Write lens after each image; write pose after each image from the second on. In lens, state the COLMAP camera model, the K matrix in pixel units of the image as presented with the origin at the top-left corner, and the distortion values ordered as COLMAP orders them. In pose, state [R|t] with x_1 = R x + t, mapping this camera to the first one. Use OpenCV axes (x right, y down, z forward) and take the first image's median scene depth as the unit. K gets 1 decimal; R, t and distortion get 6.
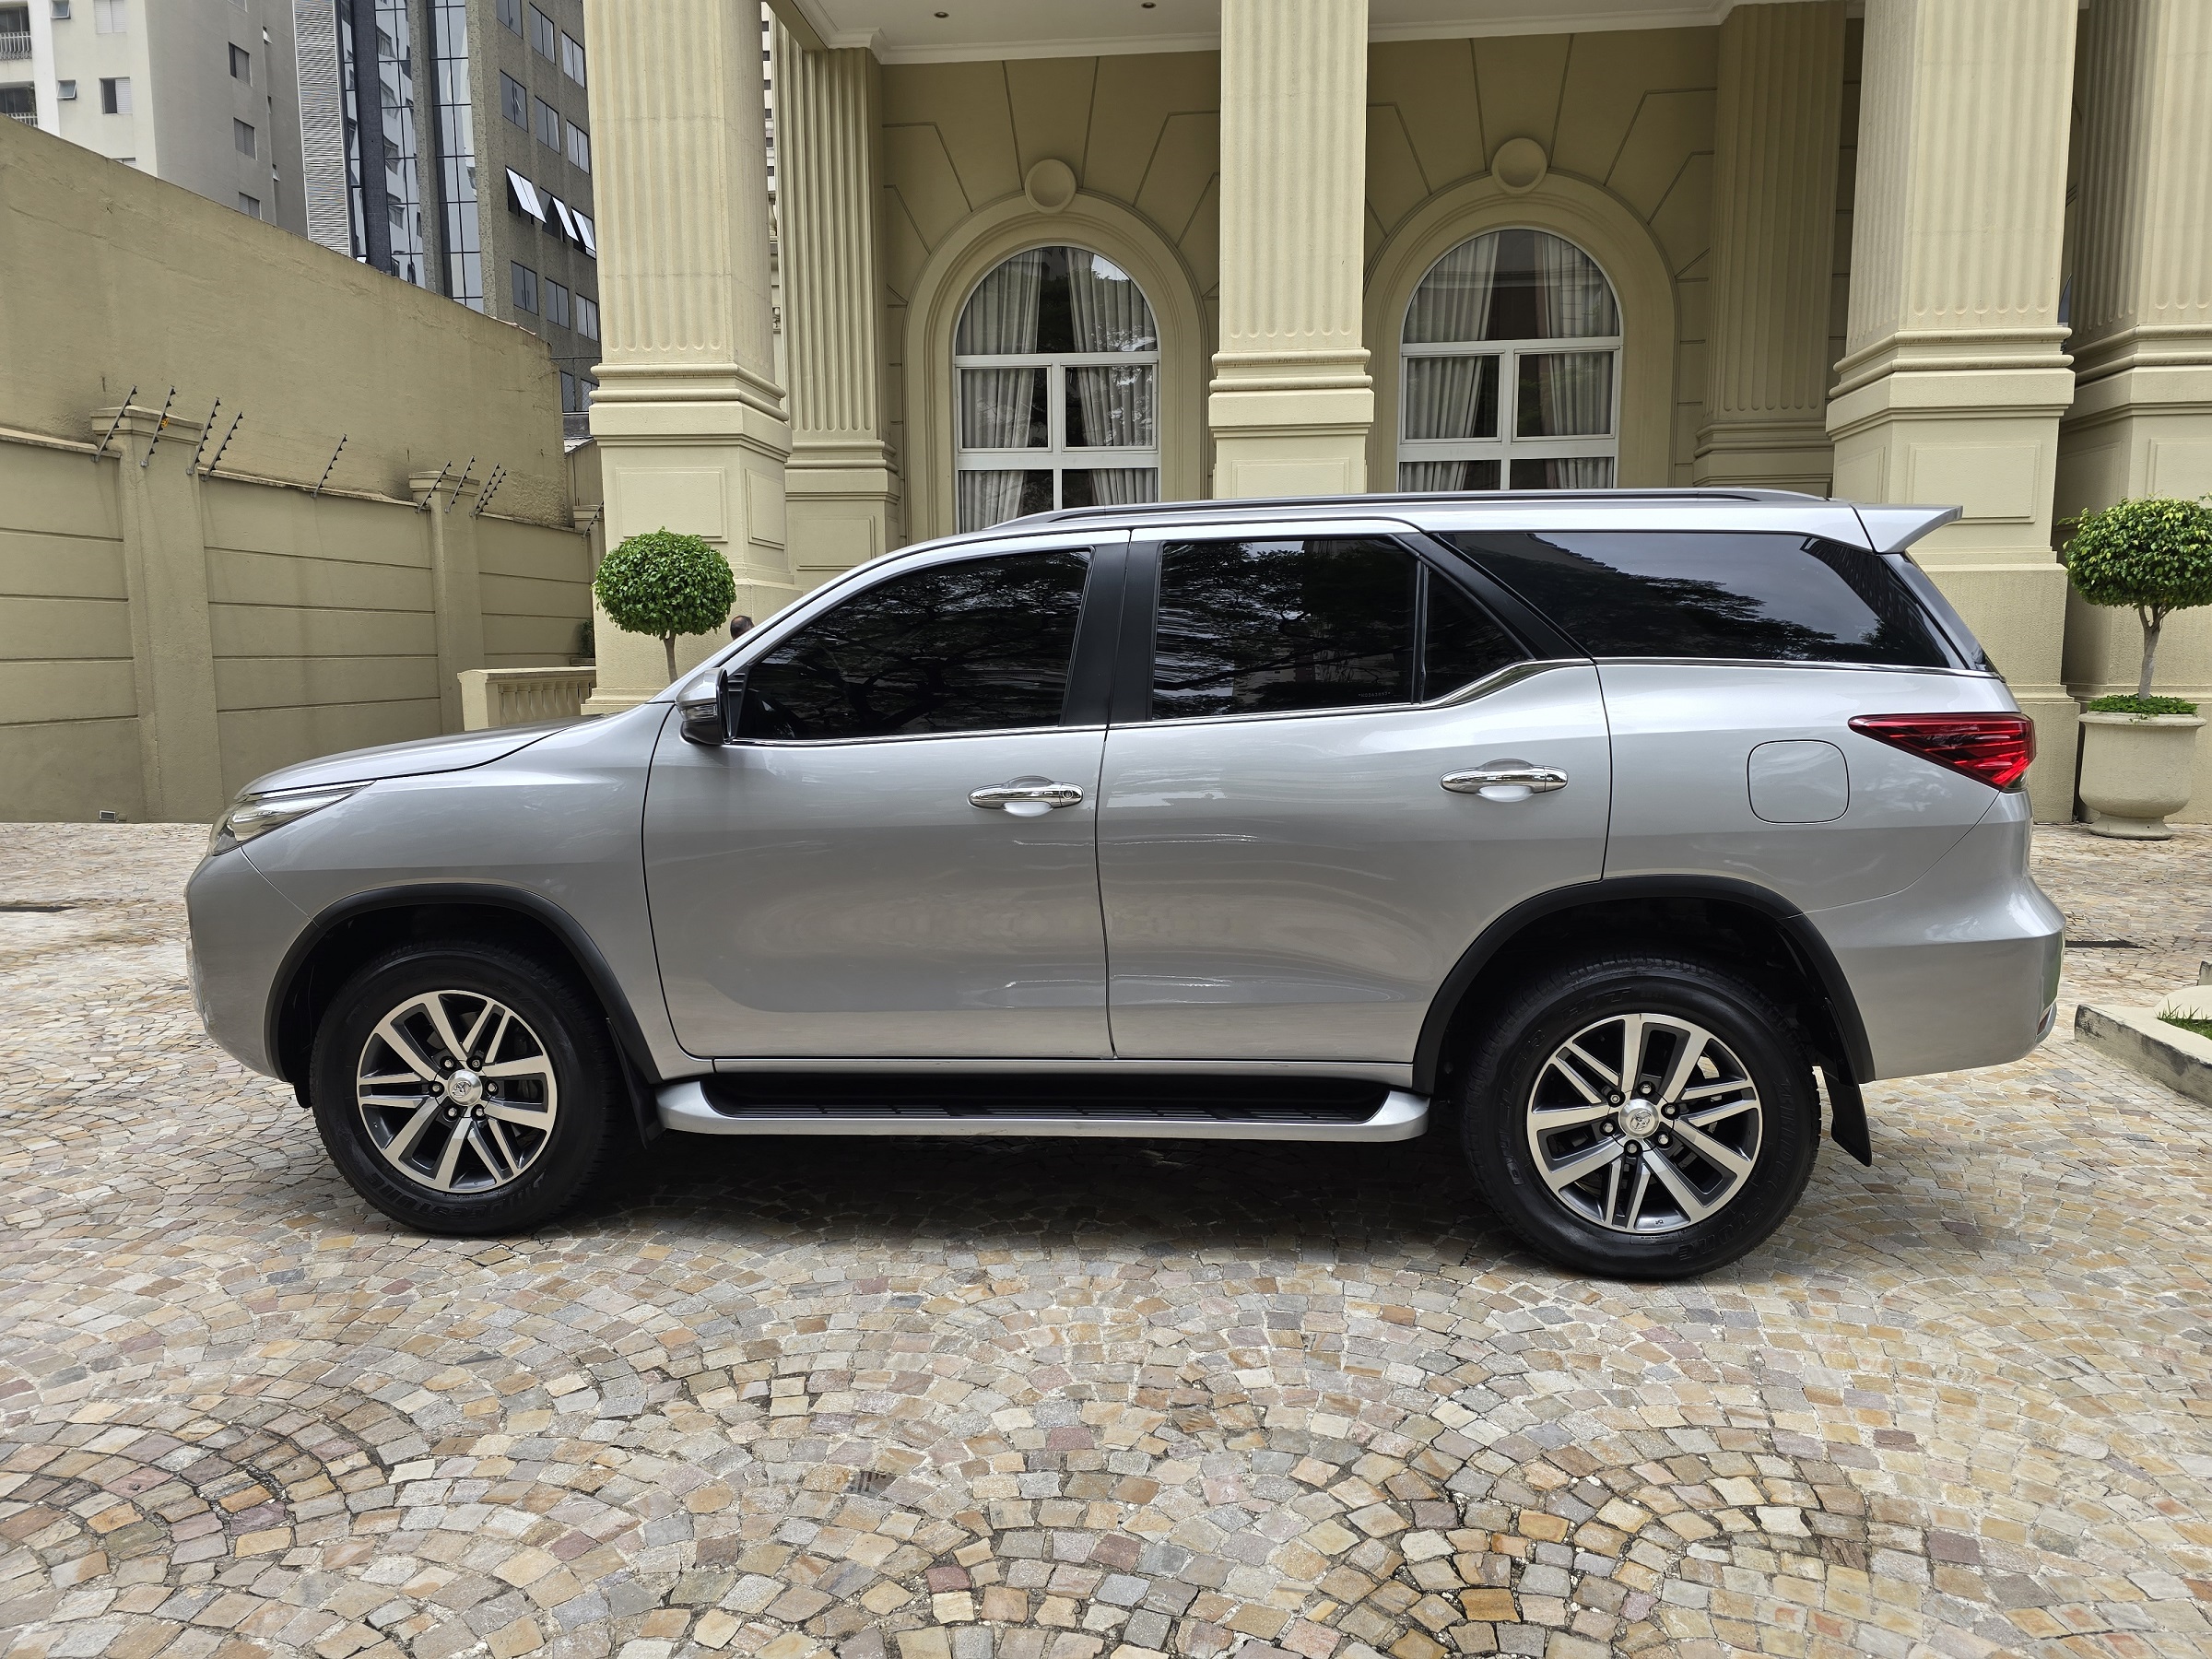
lens RADIAL K [[1519.3, 0, 1108.5], [0, 1519.3, 825.5], [0, 0, 1]] dist [0.033780, -0.006160]
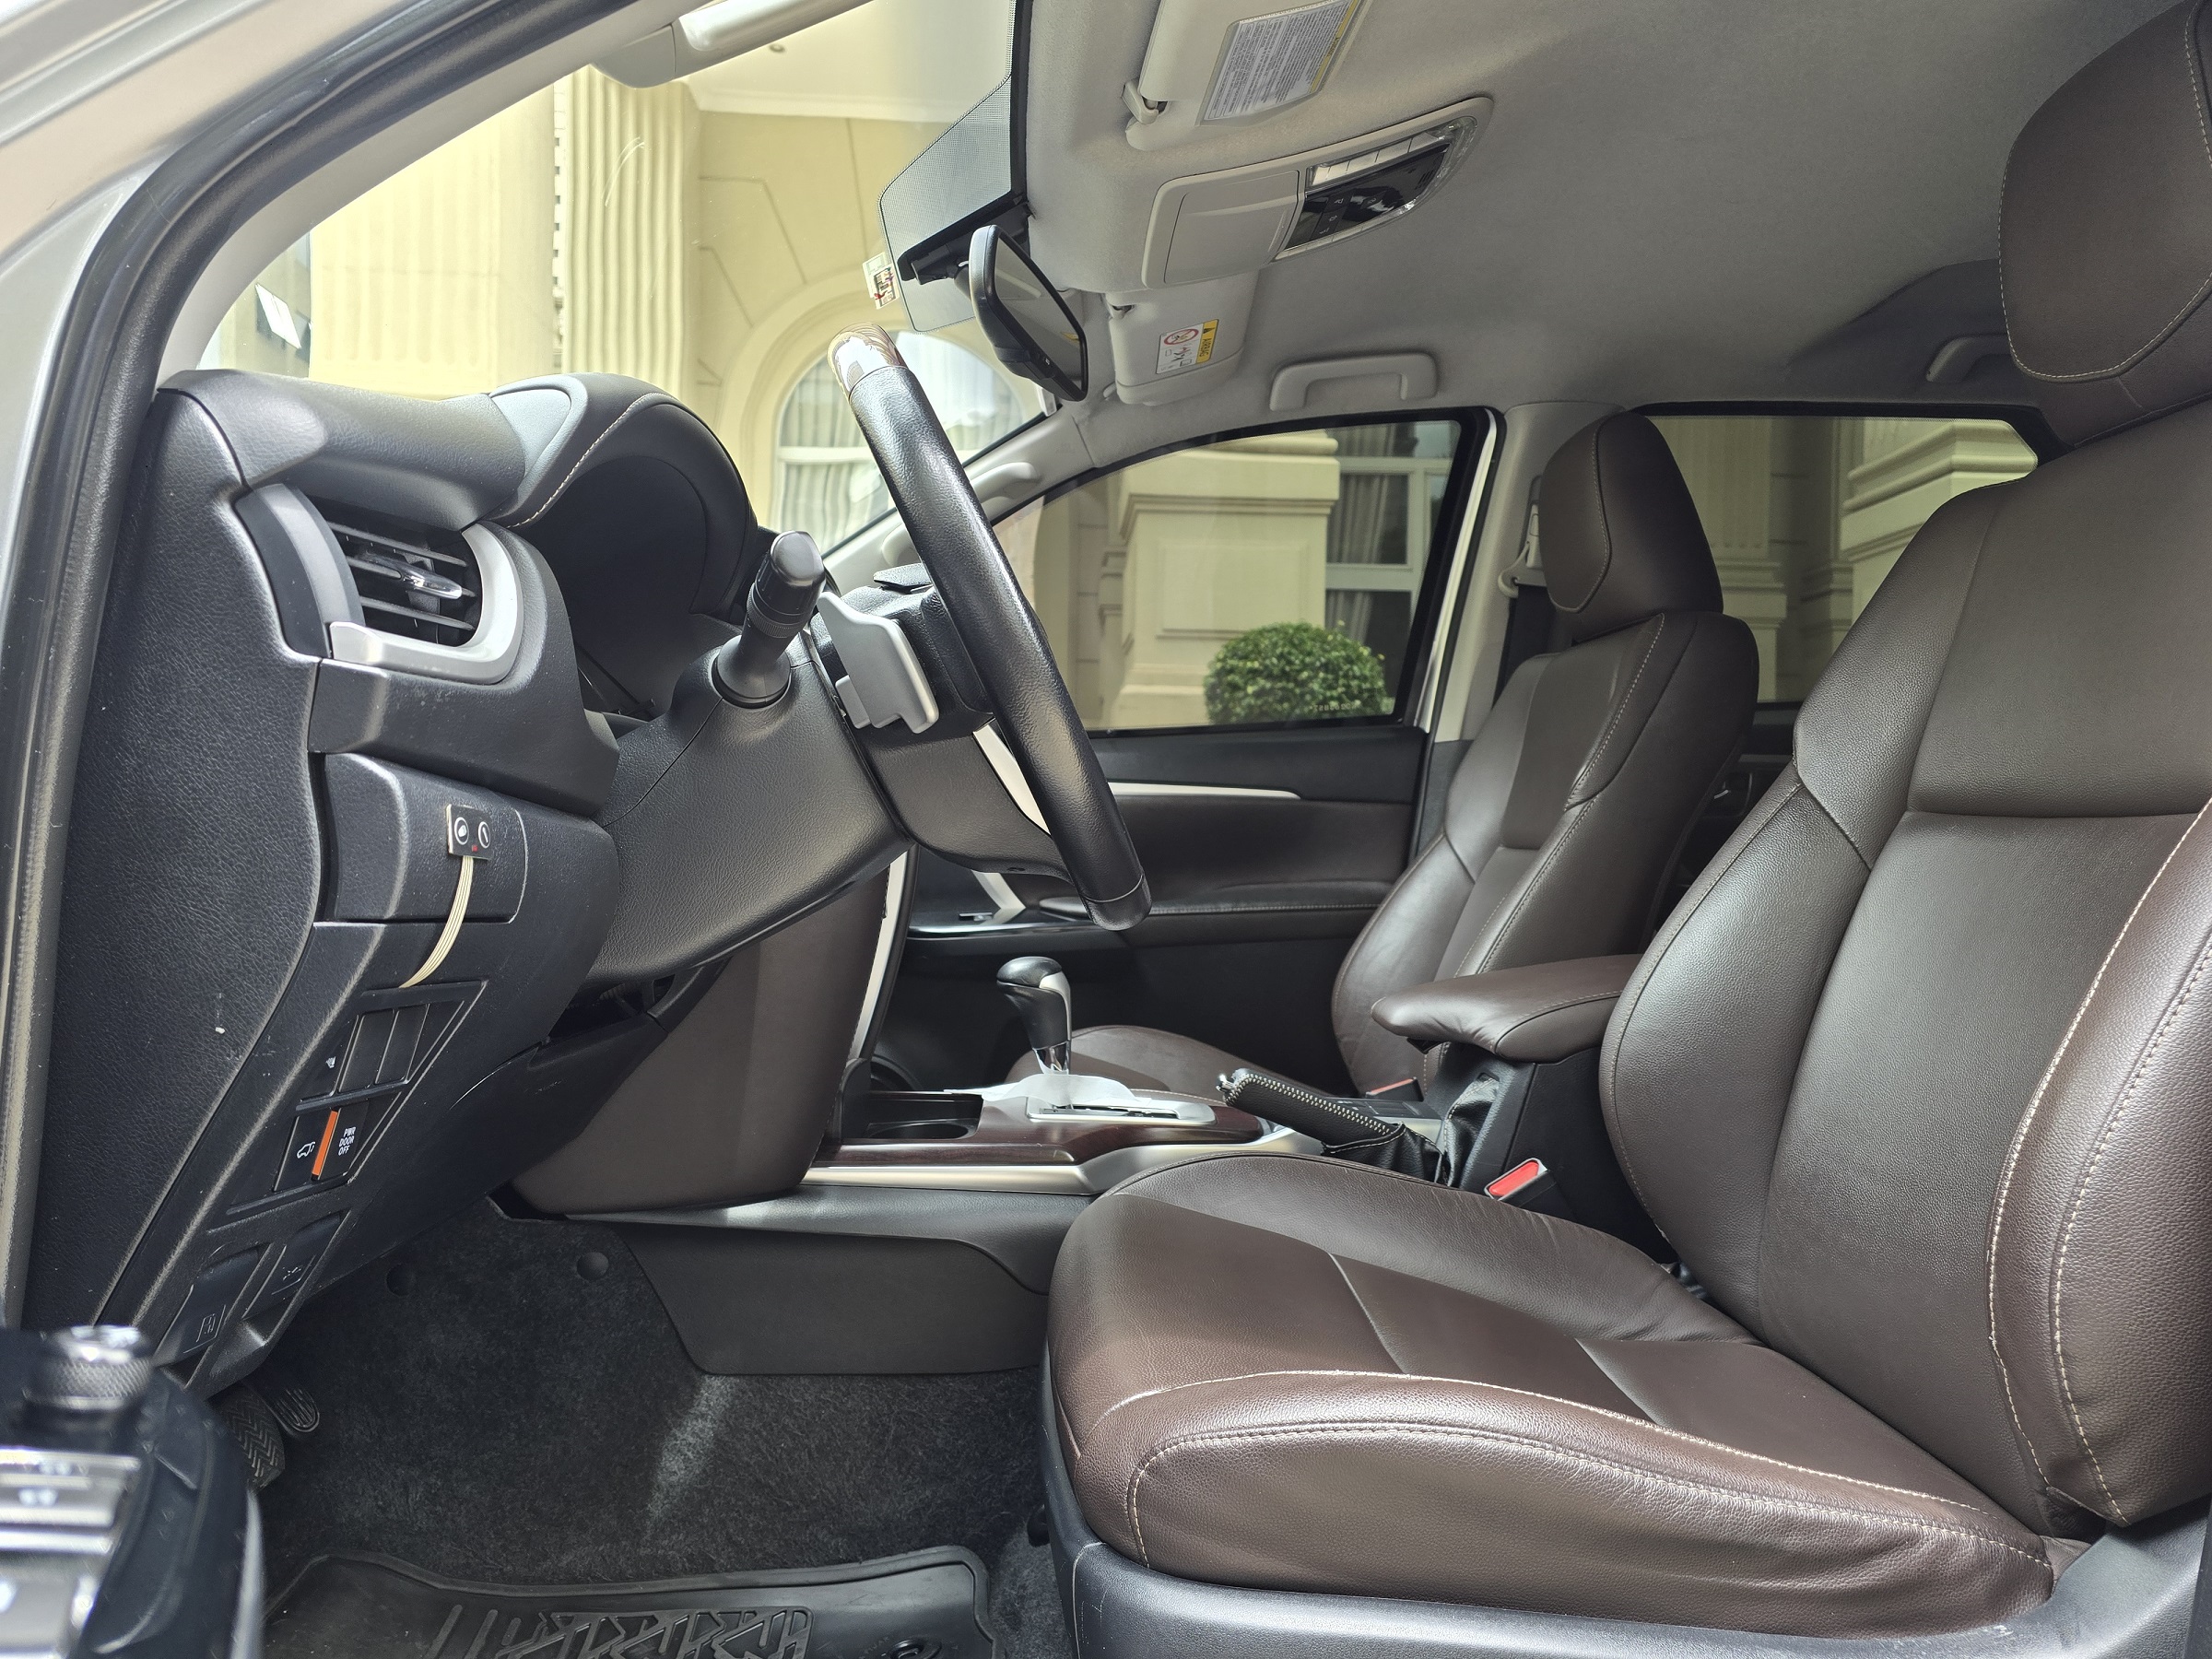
lens RADIAL K [[1519.3, 0, 1098.7], [0, 1519.3, 828.3], [0, 0, 1]] dist [0.033780, -0.006160]
pose [[0.990087, 0.026381, 0.137958, -0.049266], [-0.009095, 0.992183, -0.124456, 0.003875], [-0.140163, 0.121967, 0.982588, 0.241573]]
